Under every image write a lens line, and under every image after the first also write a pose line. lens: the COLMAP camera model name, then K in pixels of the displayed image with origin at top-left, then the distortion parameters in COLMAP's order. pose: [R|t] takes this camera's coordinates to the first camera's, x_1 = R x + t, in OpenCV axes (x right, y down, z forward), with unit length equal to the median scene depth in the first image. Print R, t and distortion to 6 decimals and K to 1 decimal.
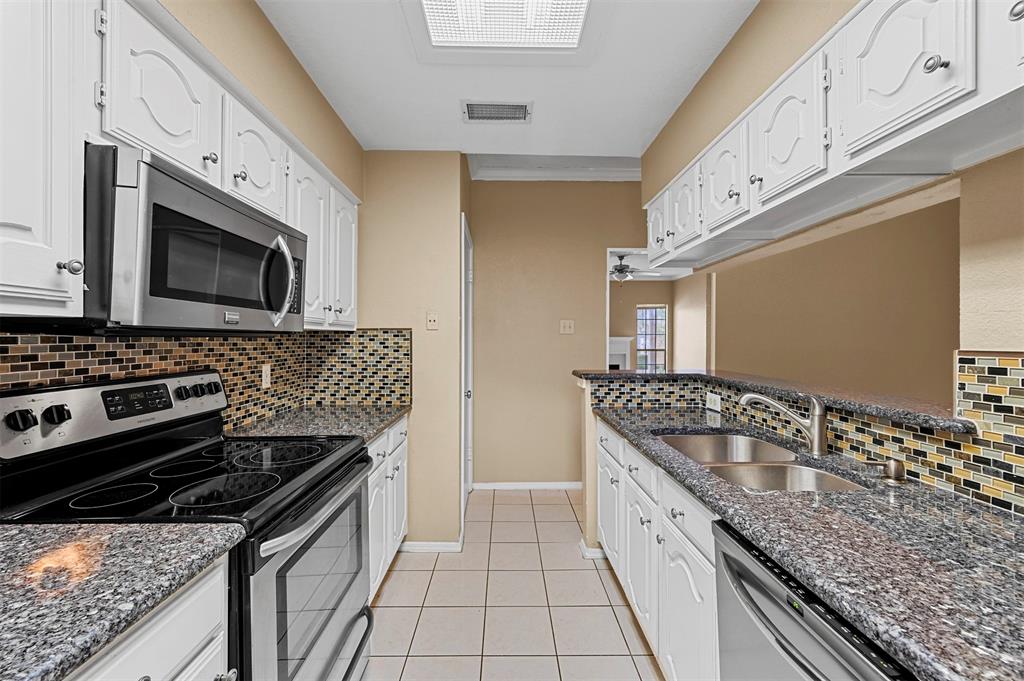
lens RADIAL K [[403.0, 0, 510.5], [0, 403.0, 338.2], [0, 0, 1]] dist [-0.005369, 0.000813]
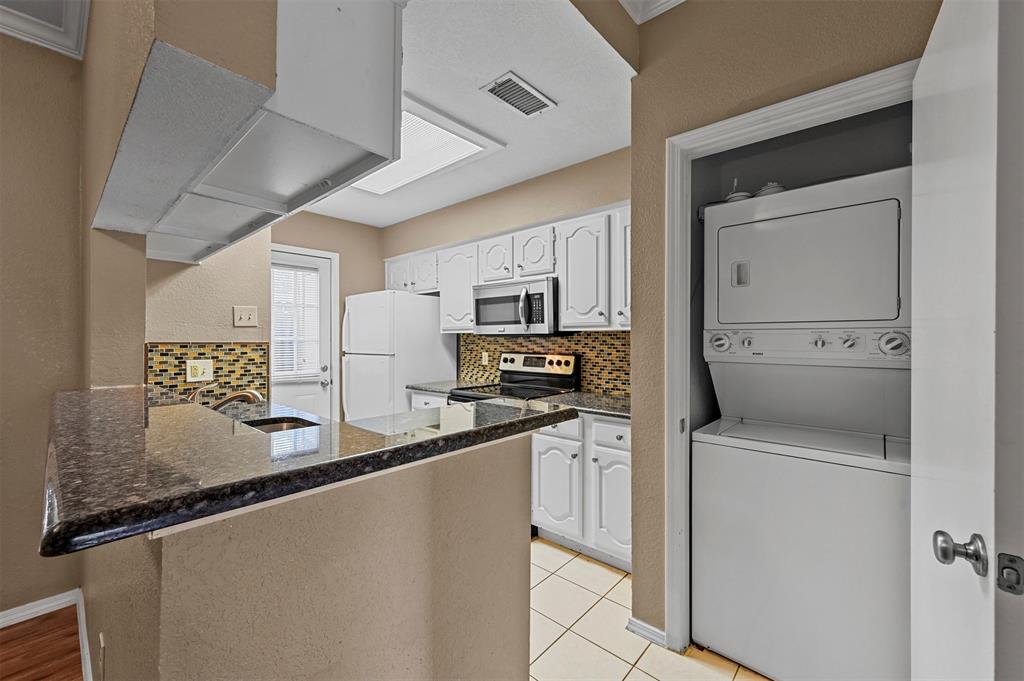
lens RADIAL K [[403.0, 0, 505.7], [0, 403.0, 339.3], [0, 0, 1]] dist [-0.005369, 0.000813]
pose [[-0.683068, -0.001841, -0.730353, 1.197080], [-0.000501, 0.999998, -0.002053, 0.017449], [0.730355, -0.001036, -0.683067, 2.850511]]
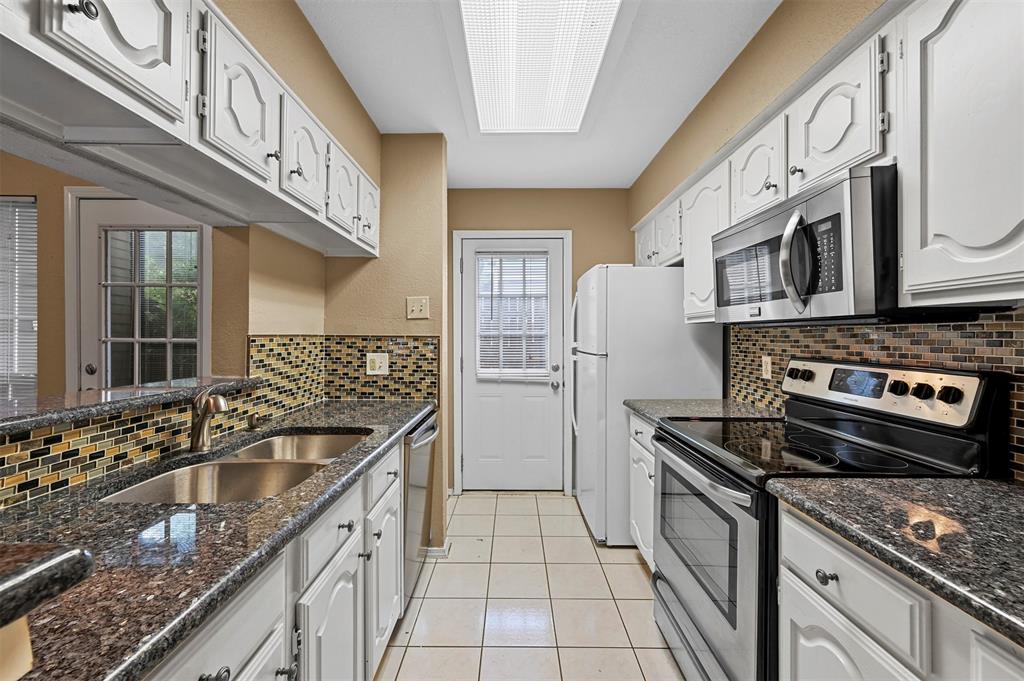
lens RADIAL K [[403.0, 0, 512.5], [0, 403.0, 335.9], [0, 0, 1]] dist [-0.005369, 0.000813]
pose [[-0.999752, -0.004142, 0.021876, 0.039939], [-0.004167, 0.999991, -0.001102, 0.030058], [-0.021871, -0.001192, -0.999760, 2.338867]]
